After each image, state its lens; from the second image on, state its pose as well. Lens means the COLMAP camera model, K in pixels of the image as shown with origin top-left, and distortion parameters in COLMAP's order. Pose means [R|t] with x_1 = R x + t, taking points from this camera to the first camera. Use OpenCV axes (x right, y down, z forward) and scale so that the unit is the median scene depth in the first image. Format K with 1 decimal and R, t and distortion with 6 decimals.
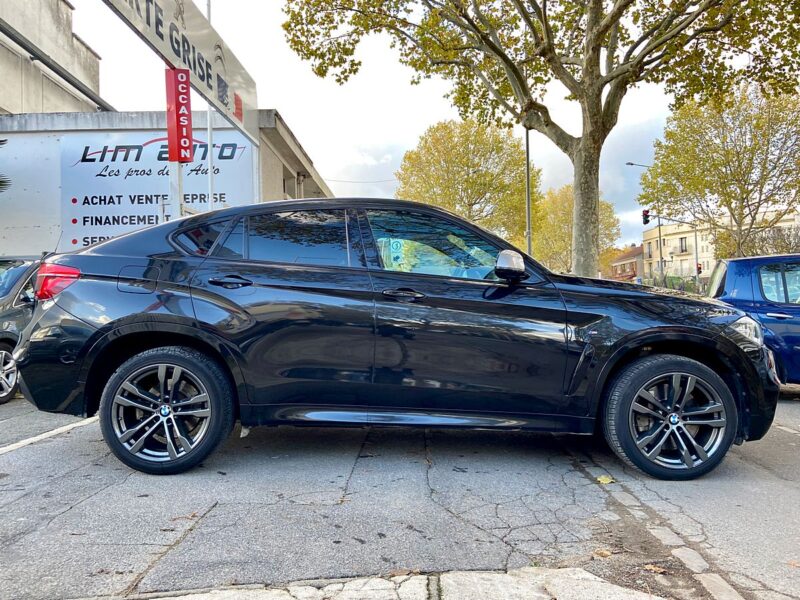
lens RADIAL K [[602.0, 0, 392.7], [0, 602.0, 297.9], [0, 0, 1]] dist [0.090360, -0.110739]
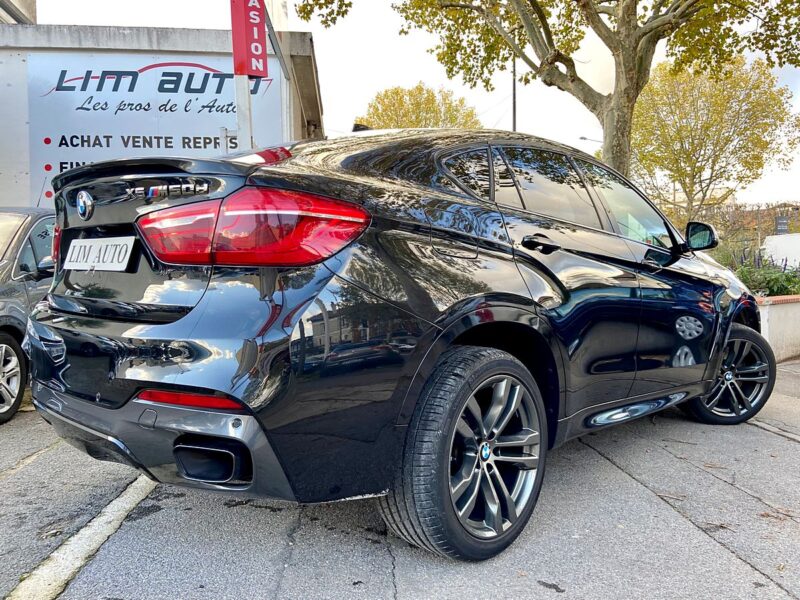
lens RADIAL K [[602.0, 0, 398.7], [0, 602.0, 303.9], [0, 0, 1]] dist [0.090360, -0.110739]
pose [[0.993419, 0.002902, 0.114499, -0.166297], [-0.009270, 0.998436, 0.055126, 0.000282], [-0.114160, -0.055824, 0.991893, 0.168577]]
